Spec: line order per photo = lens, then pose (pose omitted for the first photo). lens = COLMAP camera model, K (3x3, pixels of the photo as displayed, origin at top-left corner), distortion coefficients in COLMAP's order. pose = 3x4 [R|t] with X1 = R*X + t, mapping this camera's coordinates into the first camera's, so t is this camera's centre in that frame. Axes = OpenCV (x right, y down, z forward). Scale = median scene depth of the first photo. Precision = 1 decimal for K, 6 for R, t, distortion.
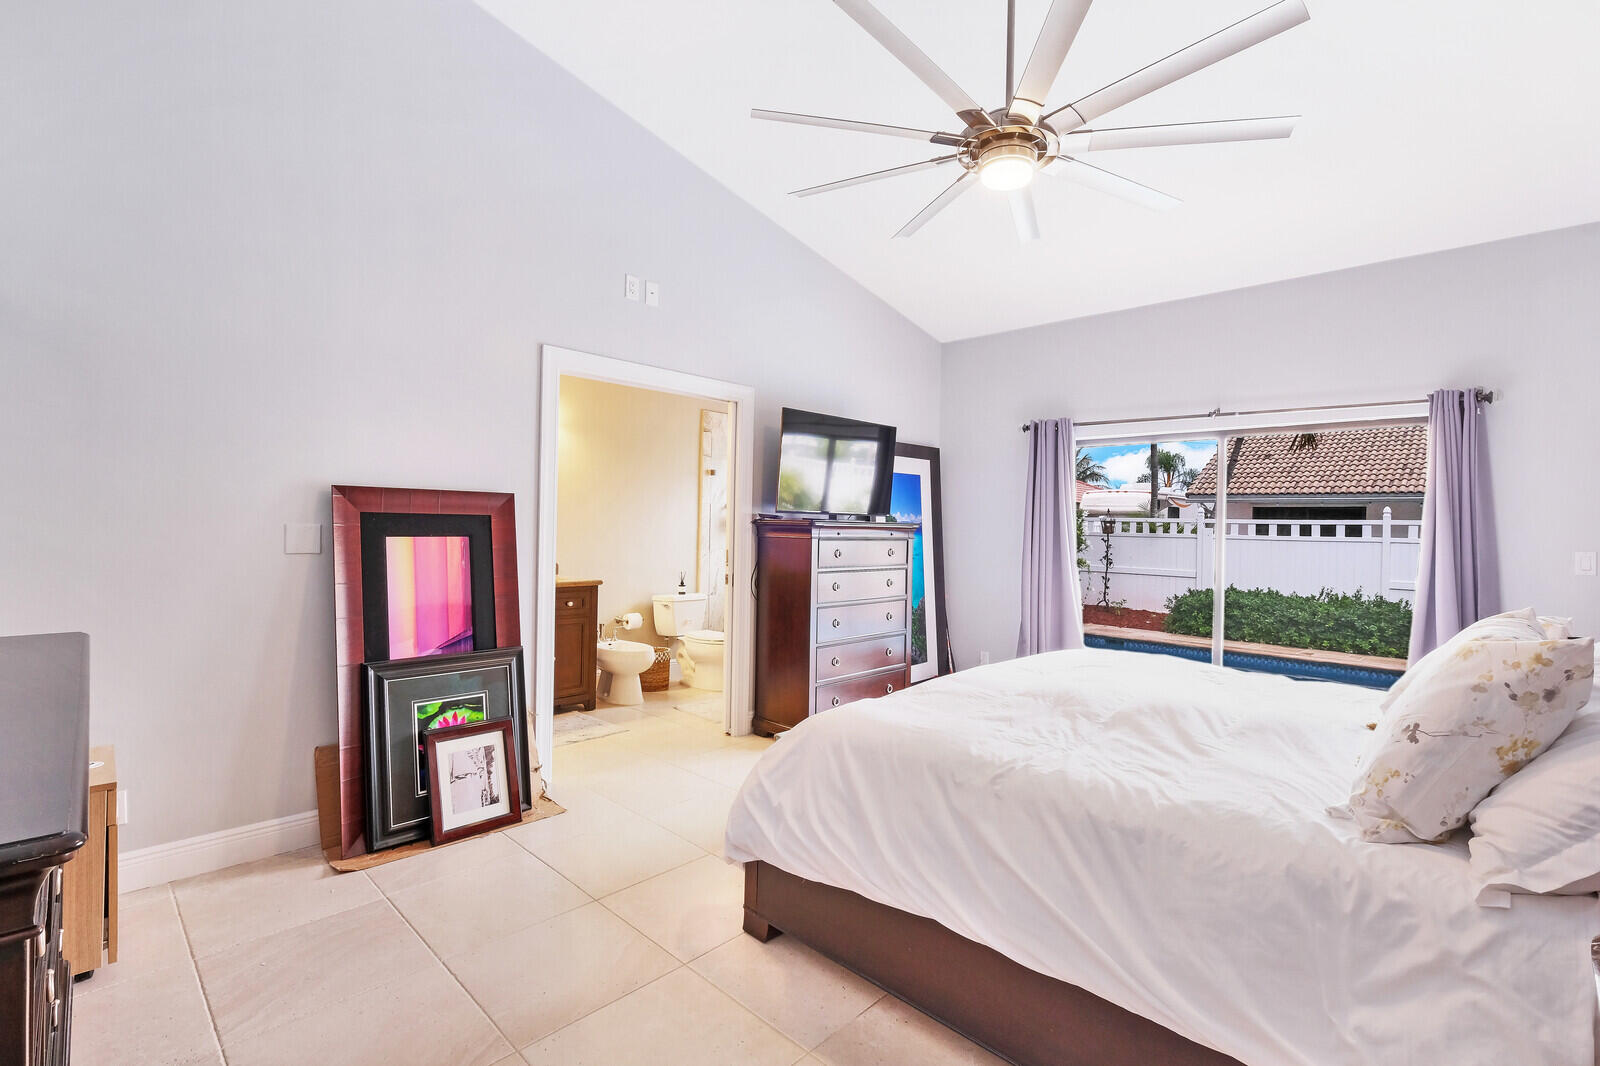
lens RADIAL K [[711.9, 0, 792.6], [0, 711.9, 526.0], [0, 0, 1]] dist [-0.001236, 0.000017]
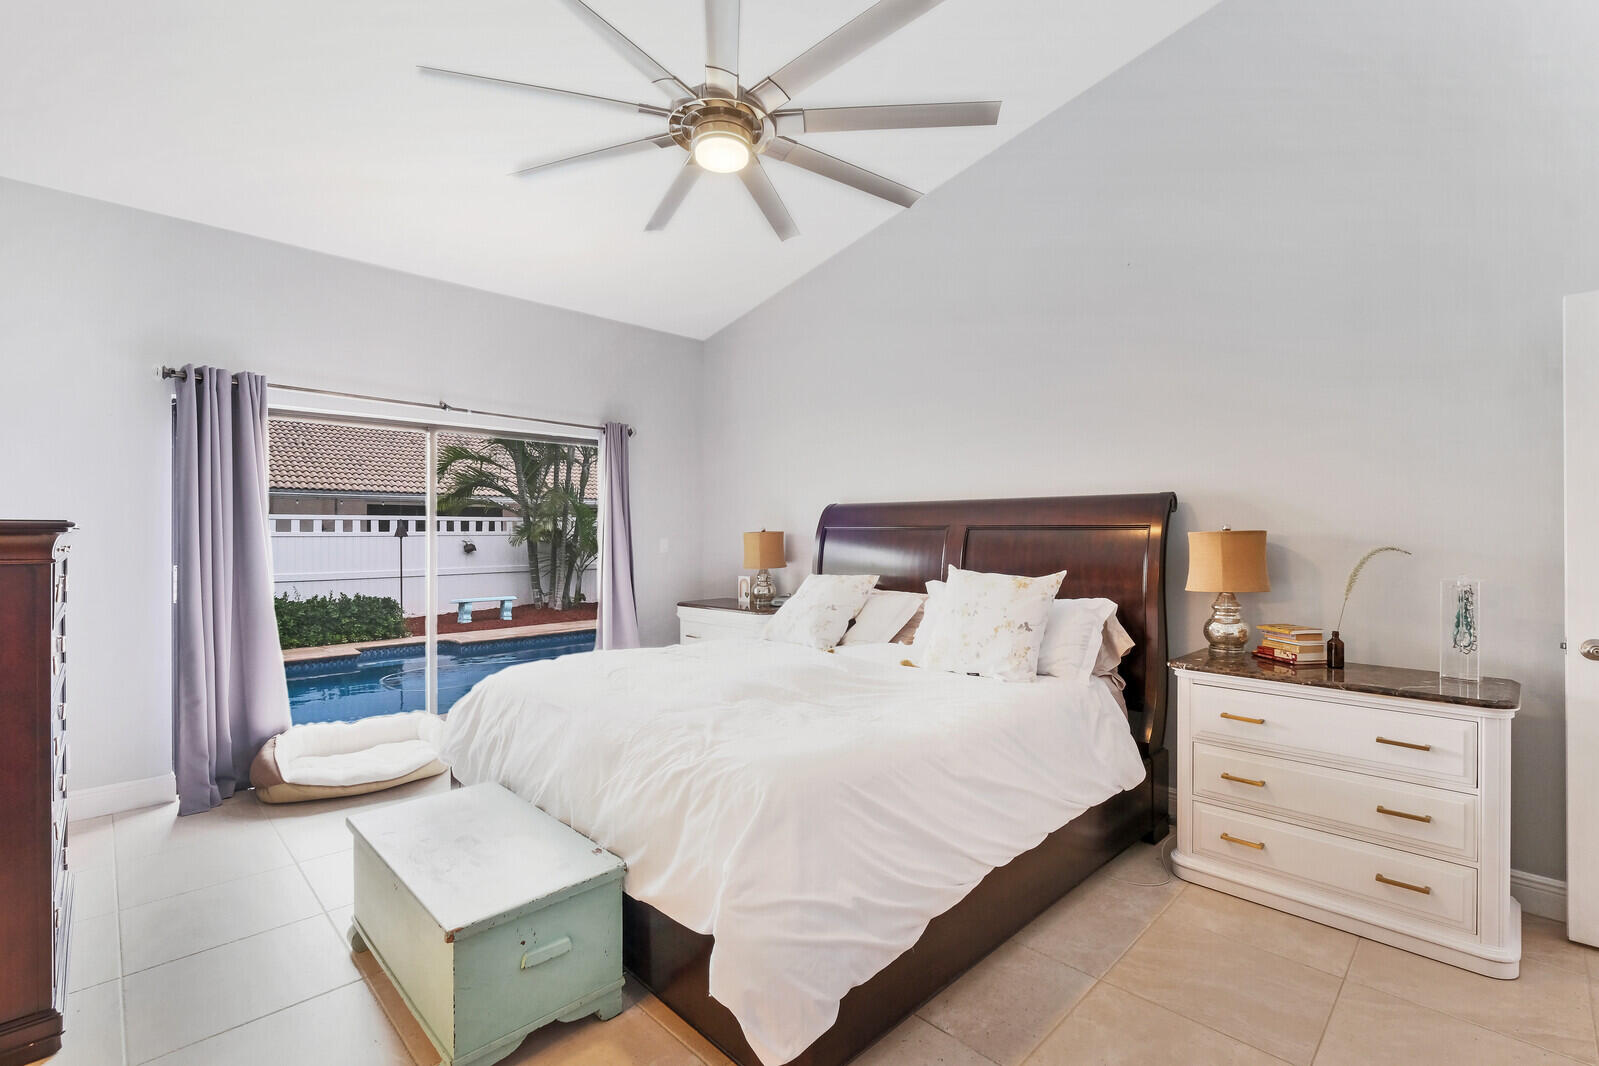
lens RADIAL K [[711.4, 0, 792.1], [0, 711.4, 526.0], [0, 0, 1]] dist [-0.001236, 0.000017]
pose [[0.021453, -0.009449, 0.999725, -0.311414], [-0.002206, 0.999952, 0.009499, -0.005639], [-0.999767, -0.002409, 0.021431, 0.423592]]
